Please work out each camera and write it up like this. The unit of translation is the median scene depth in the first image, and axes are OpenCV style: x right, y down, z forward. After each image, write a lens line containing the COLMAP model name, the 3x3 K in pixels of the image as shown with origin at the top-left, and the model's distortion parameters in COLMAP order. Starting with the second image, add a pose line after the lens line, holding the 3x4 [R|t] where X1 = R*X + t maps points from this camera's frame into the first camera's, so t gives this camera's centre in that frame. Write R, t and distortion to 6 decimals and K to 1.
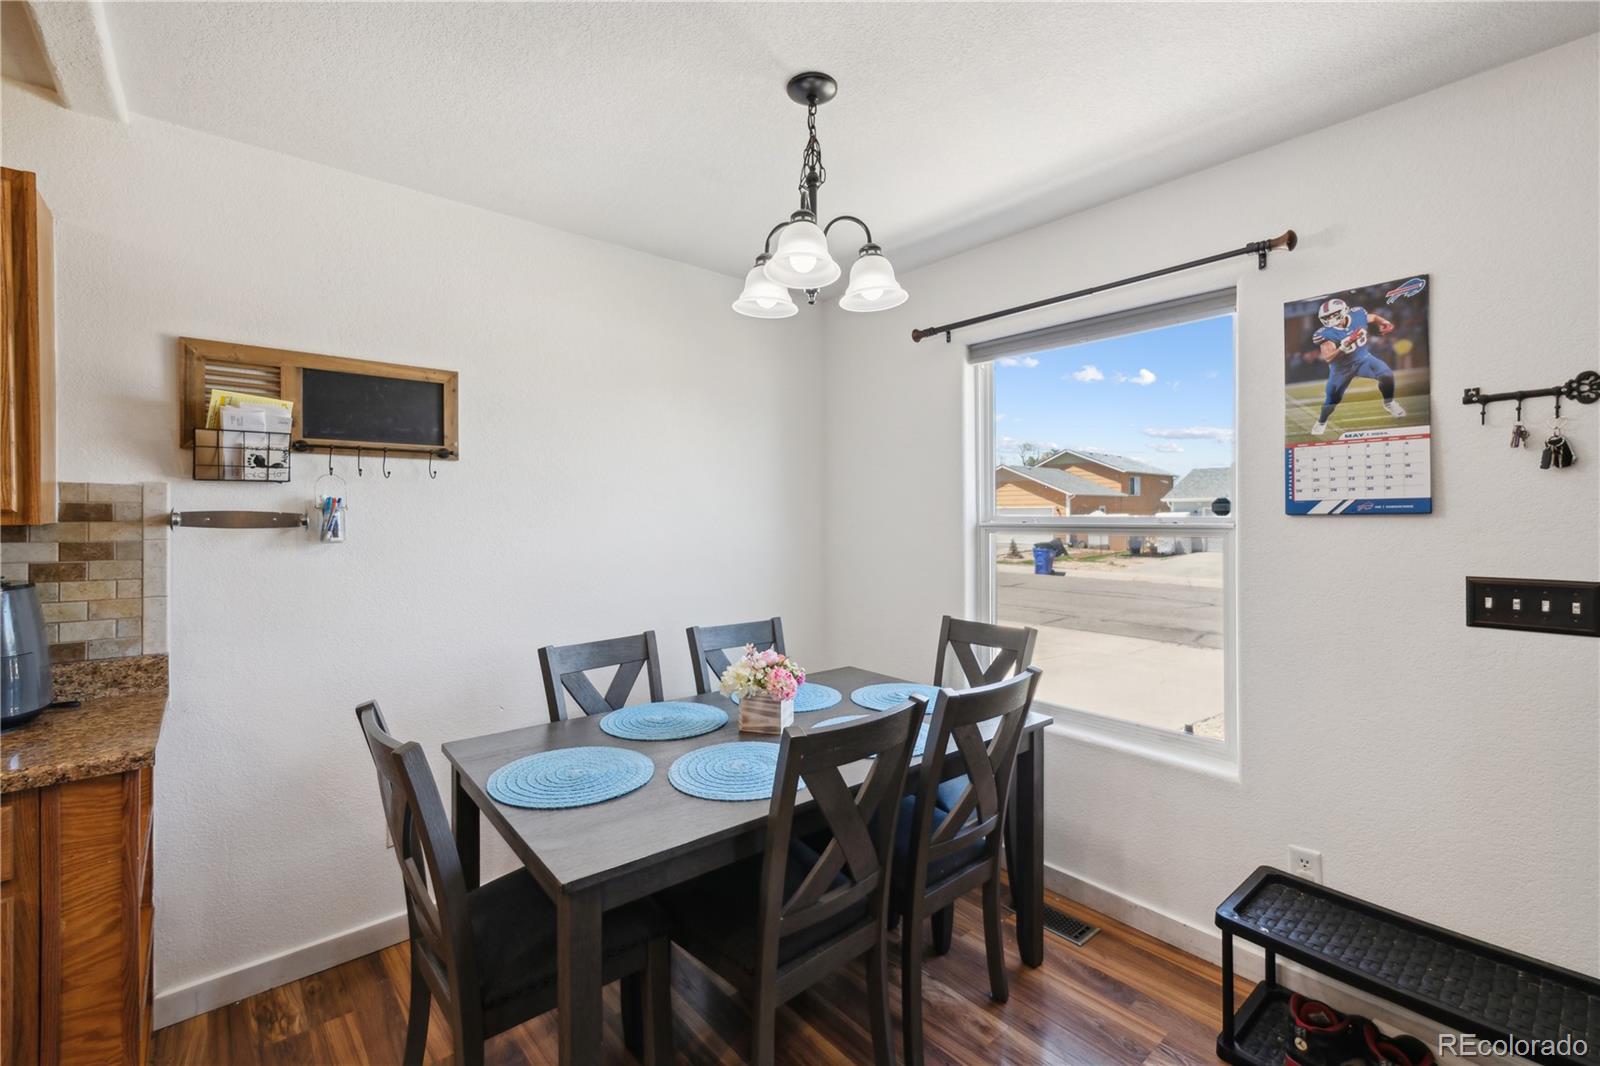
lens RADIAL K [[690.5, 0, 801.2], [0, 690.5, 518.4], [0, 0, 1]] dist [0.002782, 0.000977]
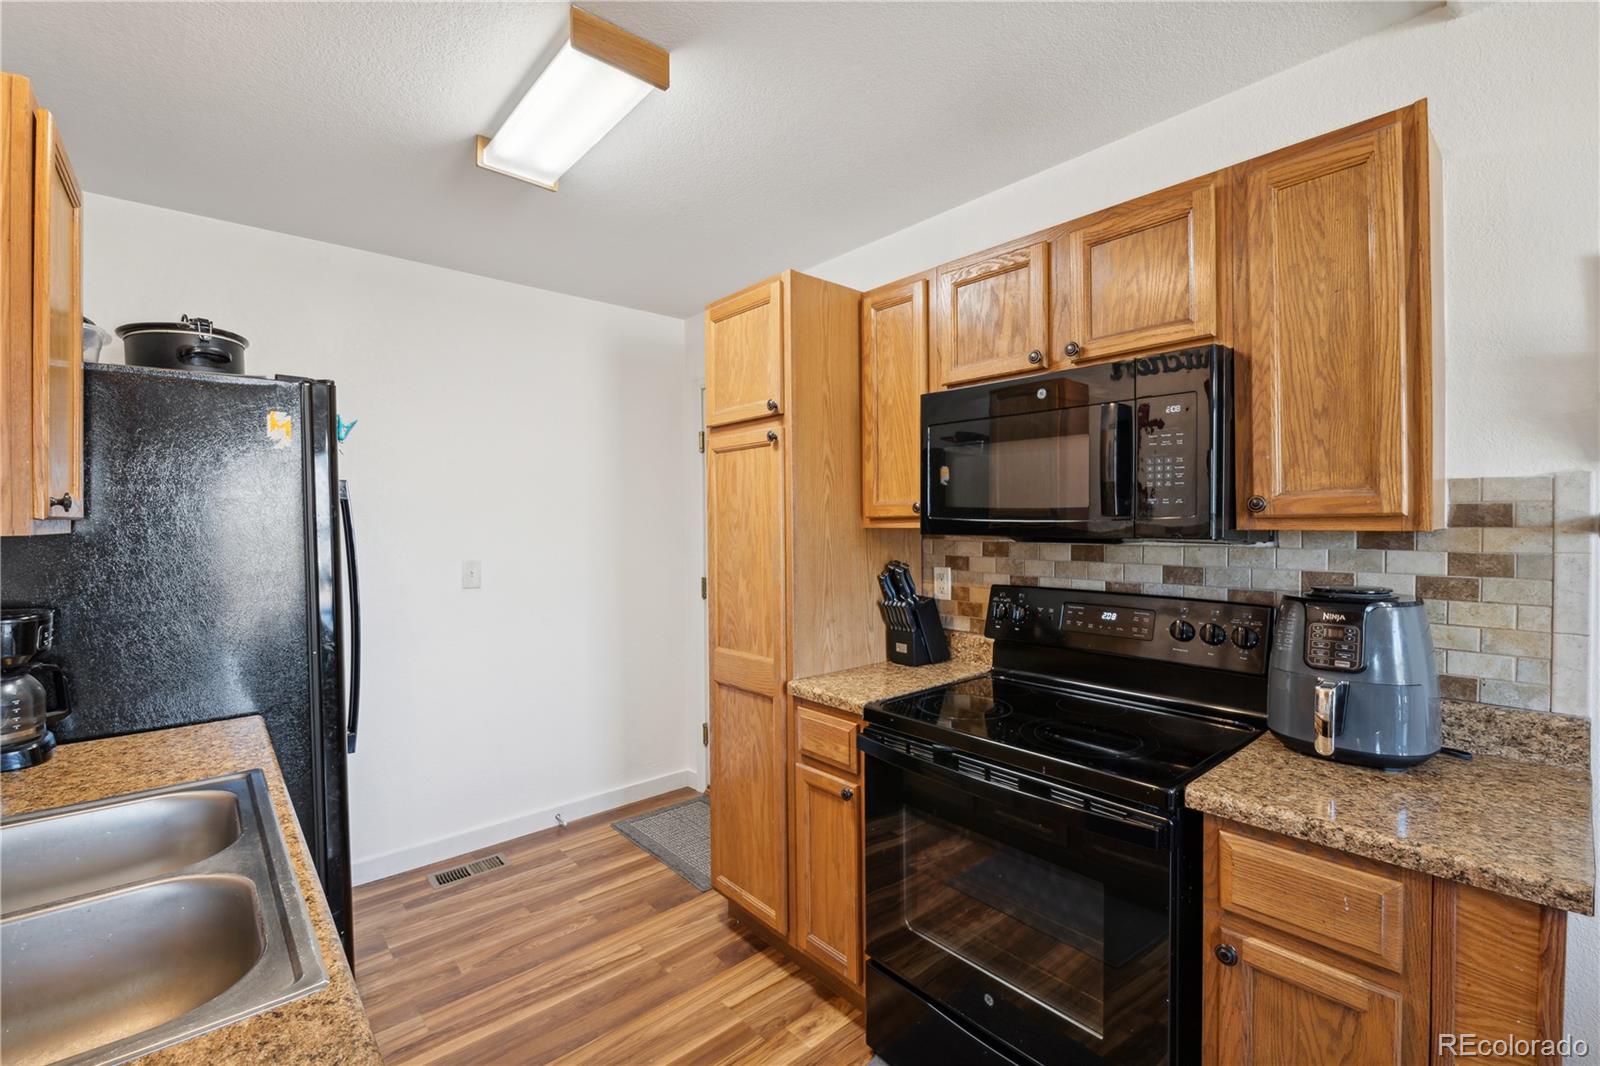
lens RADIAL K [[699.1, 0, 800.0], [0, 699.1, 533.0], [0, 0, 1]] dist [-0.014506, -0.000297]
pose [[0.016713, 0.012580, -0.999781, -0.274854], [0.004368, 0.999910, 0.012654, -0.001972], [0.999851, -0.004578, 0.016657, 0.225126]]
